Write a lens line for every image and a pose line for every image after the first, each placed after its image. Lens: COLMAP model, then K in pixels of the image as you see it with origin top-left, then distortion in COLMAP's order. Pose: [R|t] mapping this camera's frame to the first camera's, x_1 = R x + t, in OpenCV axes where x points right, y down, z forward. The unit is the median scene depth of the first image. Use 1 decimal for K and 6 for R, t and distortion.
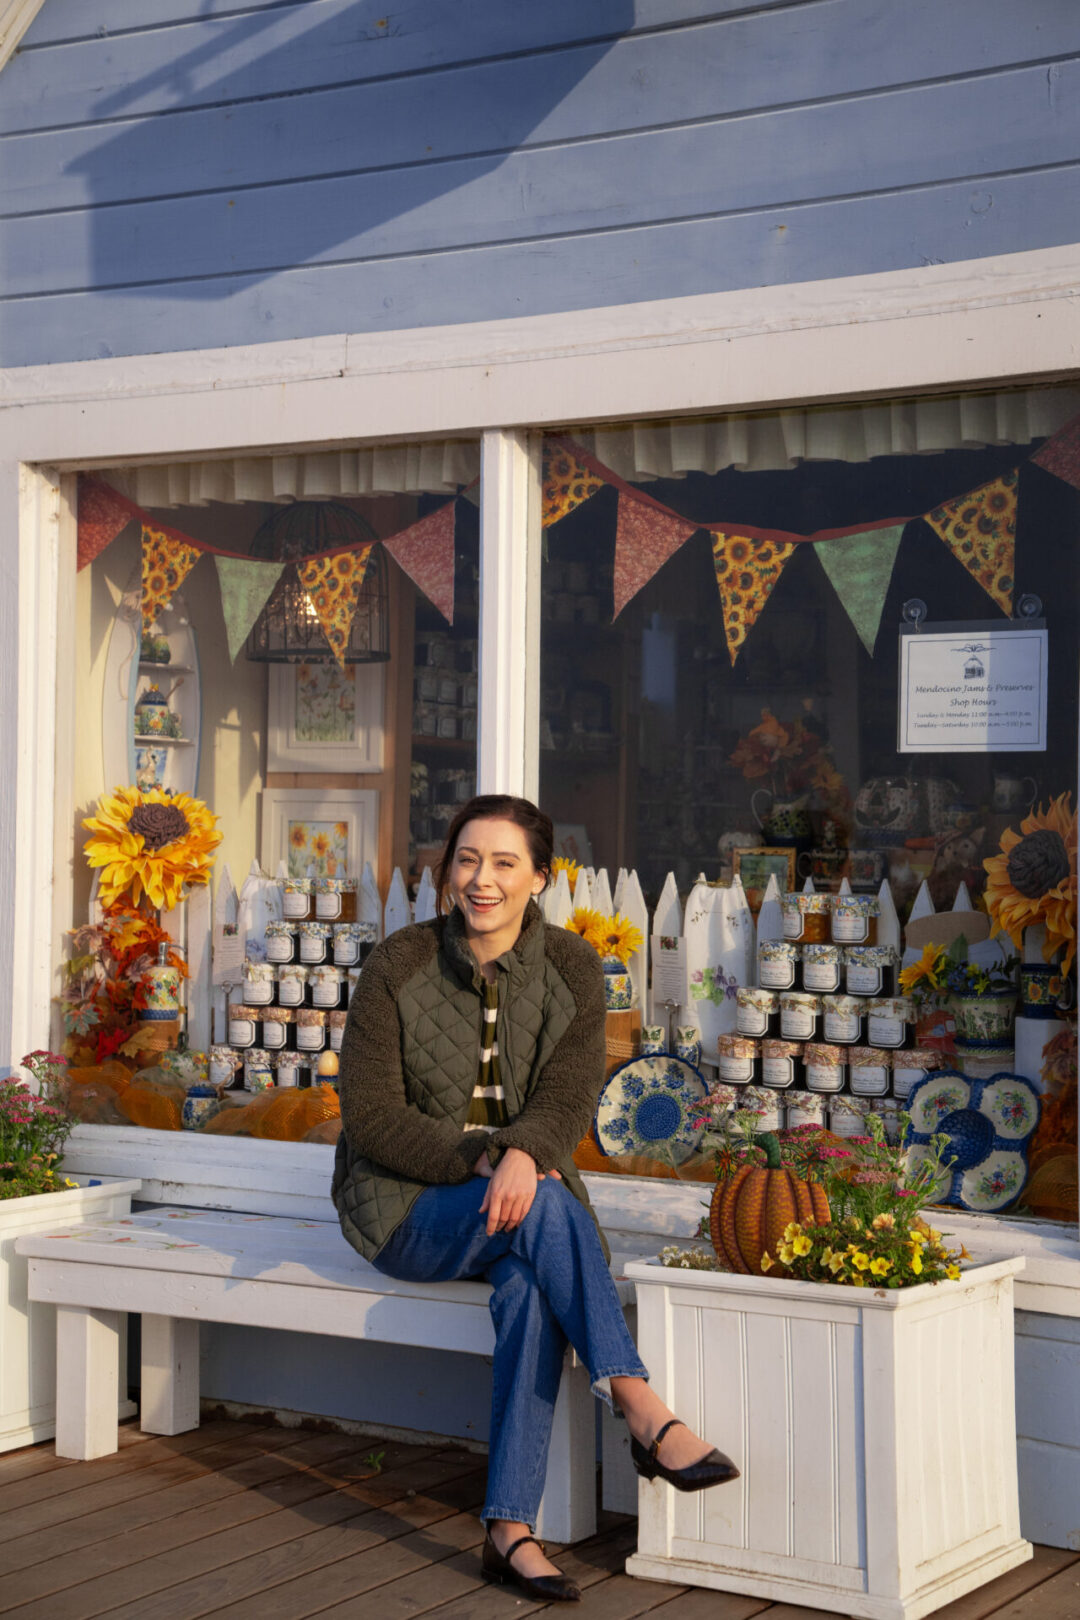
lens RADIAL K [[2527.1, 0, 540.3], [0, 2527.1, 812.8], [0, 0, 1]] dist [0.194211, 0.000000]
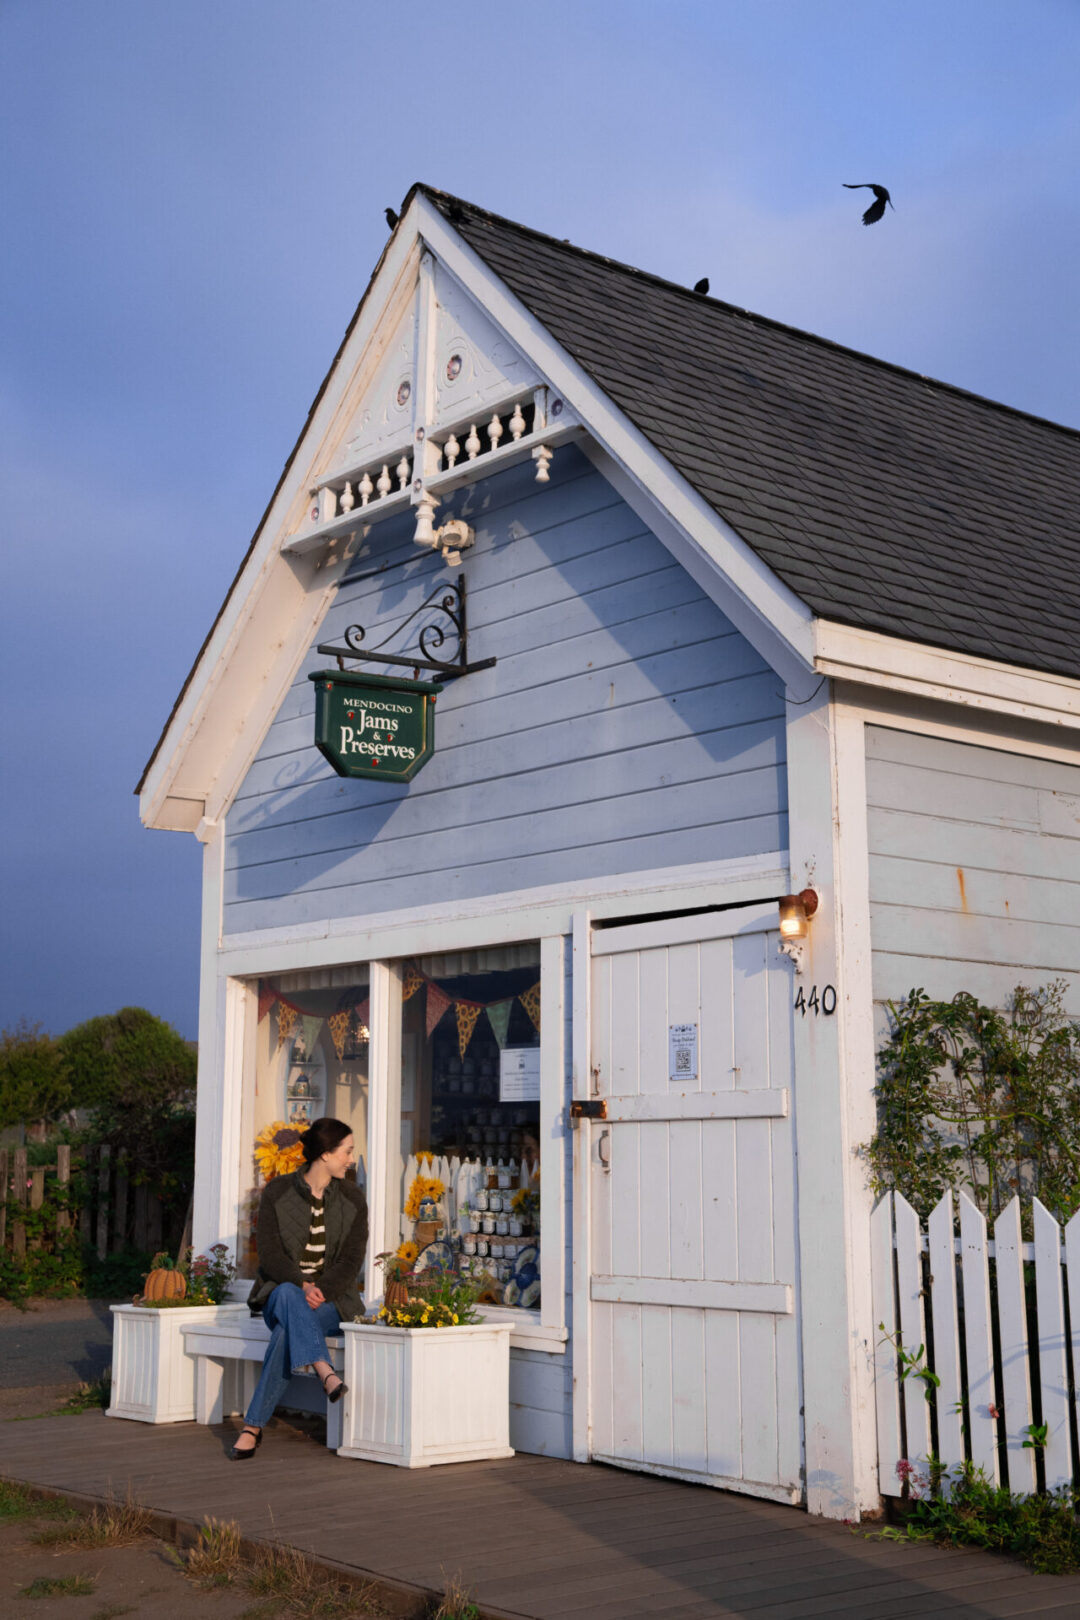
lens RADIAL K [[2011.1, 0, 540.7], [0, 2011.1, 808.6], [0, 0, 1]] dist [0.108913, 0.000000]
pose [[0.943755, -0.067045, -0.323778, 0.729072], [0.015986, 0.987334, -0.157851, 0.002494], [0.330260, 0.143797, 0.932872, -0.670560]]
